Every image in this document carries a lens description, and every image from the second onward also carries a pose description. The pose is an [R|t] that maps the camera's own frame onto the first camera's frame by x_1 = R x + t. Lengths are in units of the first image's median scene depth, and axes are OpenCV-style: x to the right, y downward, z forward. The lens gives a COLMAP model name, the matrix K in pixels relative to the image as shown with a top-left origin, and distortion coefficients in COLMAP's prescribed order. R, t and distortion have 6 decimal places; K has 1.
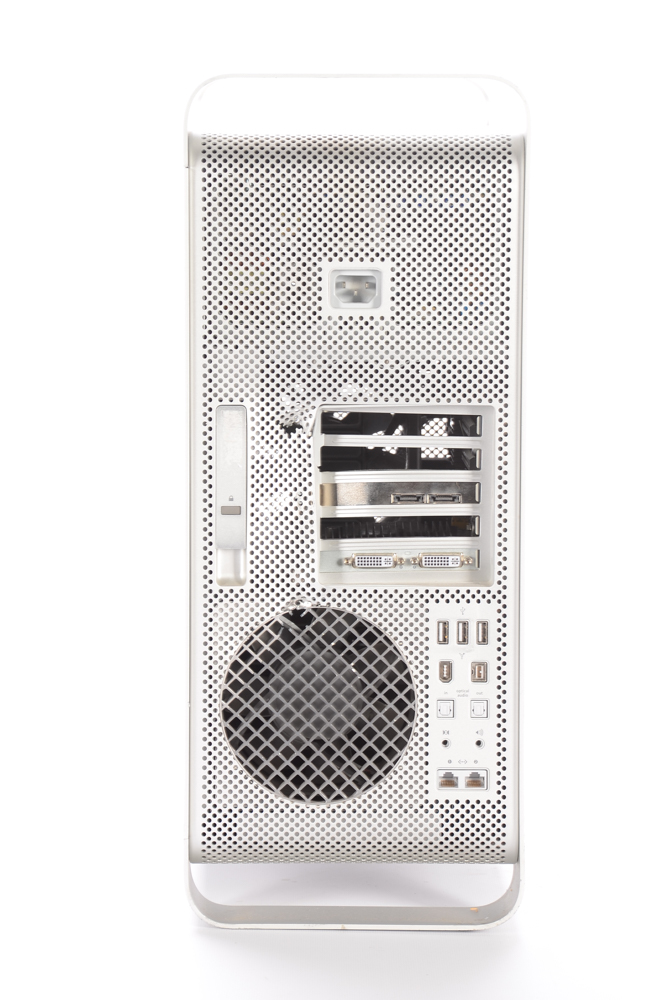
lens RADIAL K [[4243.5, 0, 331.0], [0, 4243.5, 500.0], [0, 0, 1]] dist [1.555410, -0.743454]
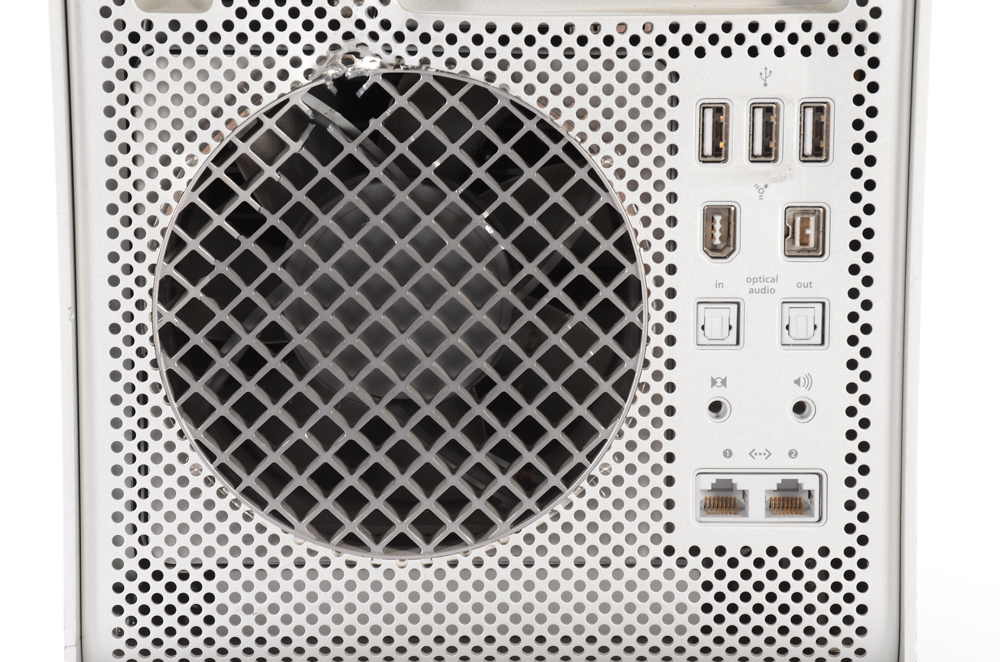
lens RADIAL K [[3010.3, 0, 500.0], [0, 3010.3, 331.0], [0, 0, 1]] dist [0.758977, -0.133838]
pose [[0.999979, -0.001668, -0.006326, 0.008165], [0.002007, 0.998540, 0.053976, 0.034259], [0.006227, -0.053987, 0.998522, 0.716290]]
